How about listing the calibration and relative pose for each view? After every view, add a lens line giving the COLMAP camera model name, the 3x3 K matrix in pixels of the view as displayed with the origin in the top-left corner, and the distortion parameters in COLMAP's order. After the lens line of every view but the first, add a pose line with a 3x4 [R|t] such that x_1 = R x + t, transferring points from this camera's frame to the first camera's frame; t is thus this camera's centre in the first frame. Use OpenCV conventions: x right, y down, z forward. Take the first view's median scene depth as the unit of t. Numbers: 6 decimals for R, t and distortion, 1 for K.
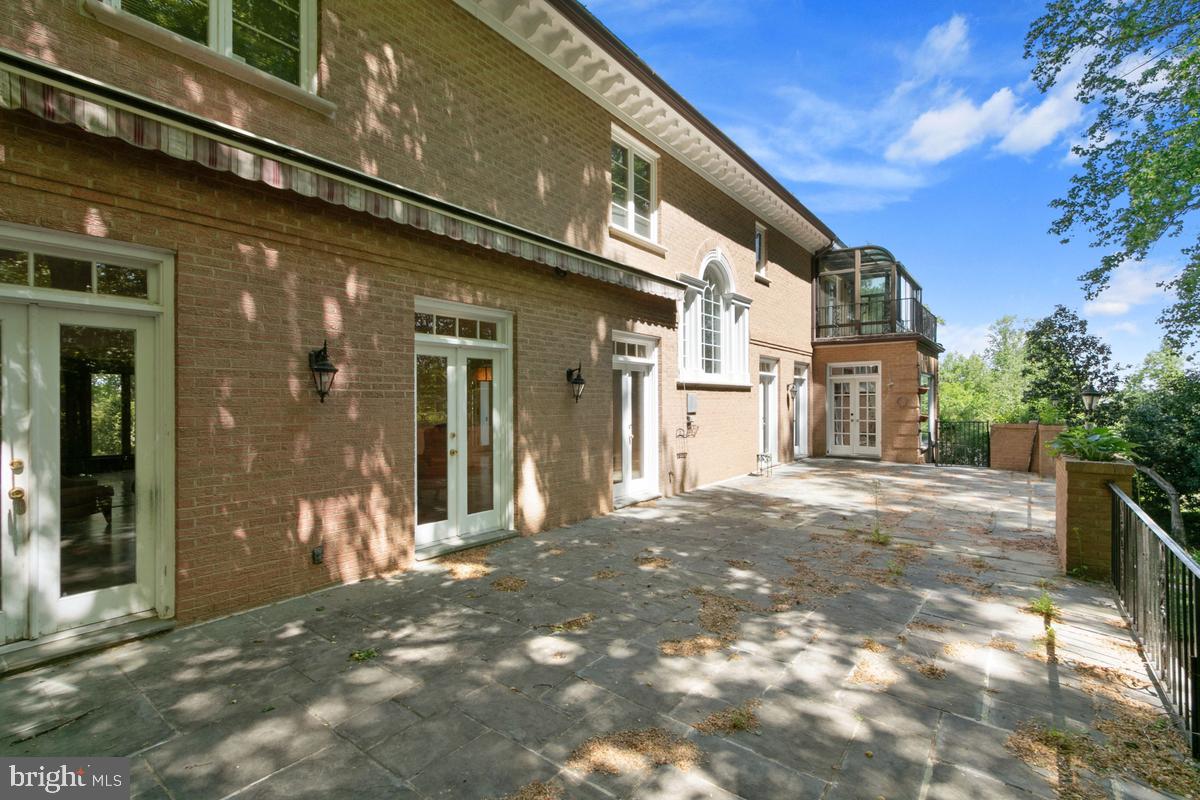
lens RADIAL K [[548.6, 0, 595.4], [0, 548.6, 395.0], [0, 0, 1]] dist [0.004079, -0.000051]
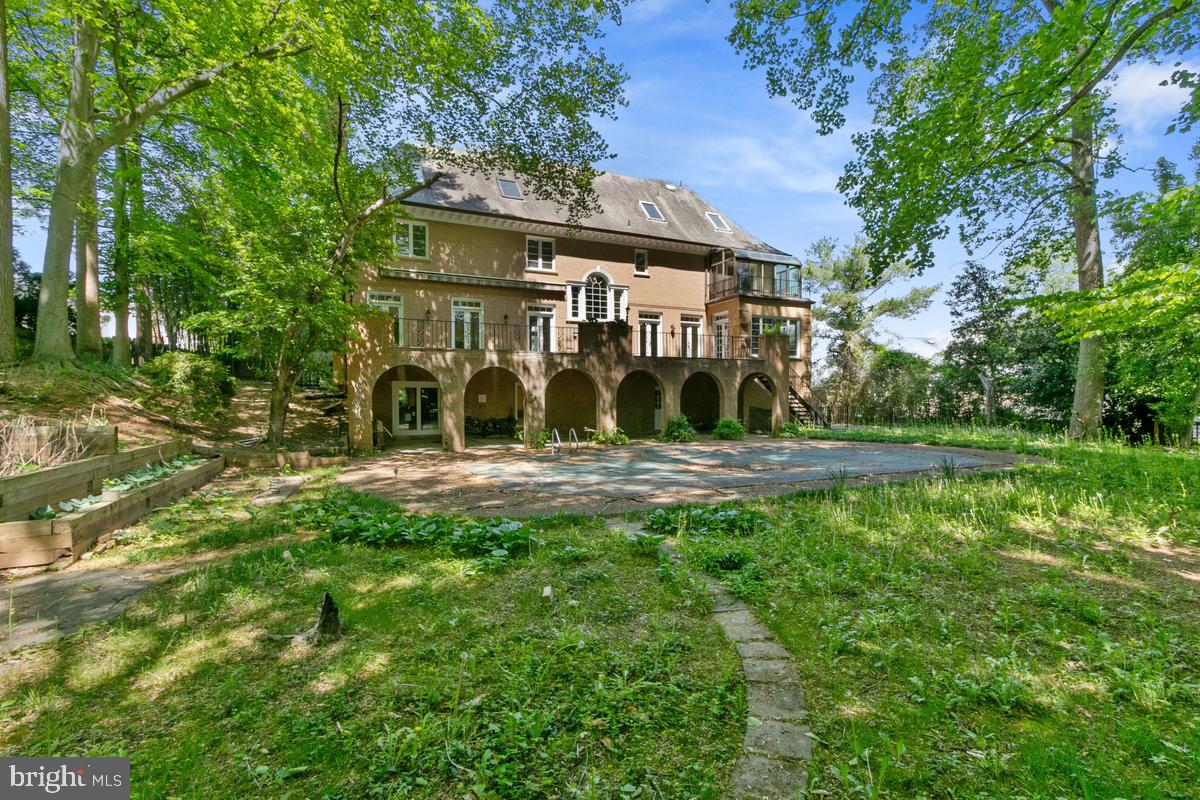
lens RADIAL K [[548.6, 0, 605.4], [0, 548.6, 403.2], [0, 0, 1]] dist [0.004079, -0.000051]
pose [[0.884001, -0.003997, -0.467467, 1.669884], [0.008791, 0.999929, 0.008075, 0.382593], [0.467402, -0.011248, 0.883973, -1.374400]]
